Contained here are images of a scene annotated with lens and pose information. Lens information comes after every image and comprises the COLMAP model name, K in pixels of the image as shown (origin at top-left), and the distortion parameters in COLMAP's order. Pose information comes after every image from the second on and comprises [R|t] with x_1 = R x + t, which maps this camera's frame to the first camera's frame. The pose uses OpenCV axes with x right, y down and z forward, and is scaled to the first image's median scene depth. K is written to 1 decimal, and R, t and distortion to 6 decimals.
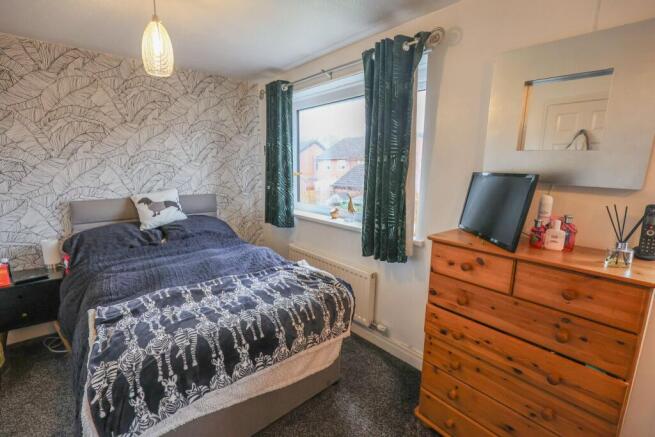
lens RADIAL K [[302.4, 0, 344.7], [0, 302.4, 221.9], [0, 0, 1]] dist [-0.015784, -0.001057]
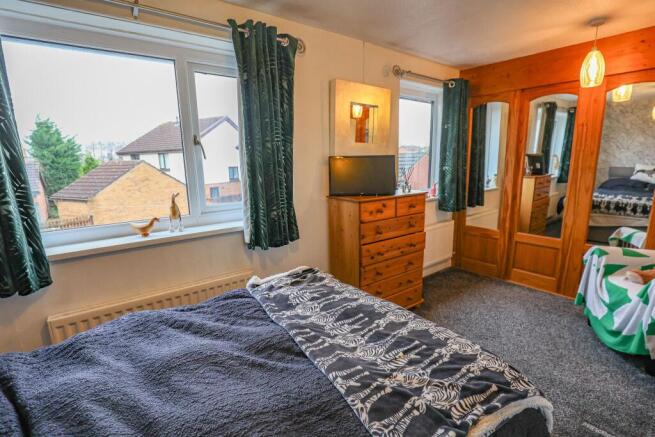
lens RADIAL K [[302.4, 0, 329.4], [0, 302.4, 218.0], [0, 0, 1]] dist [-0.015784, -0.001057]
pose [[0.085160, -0.203703, 0.975322, -0.961890], [0.200174, 0.962417, 0.183529, -0.135014], [-0.976052, 0.179605, 0.122735, 0.809426]]
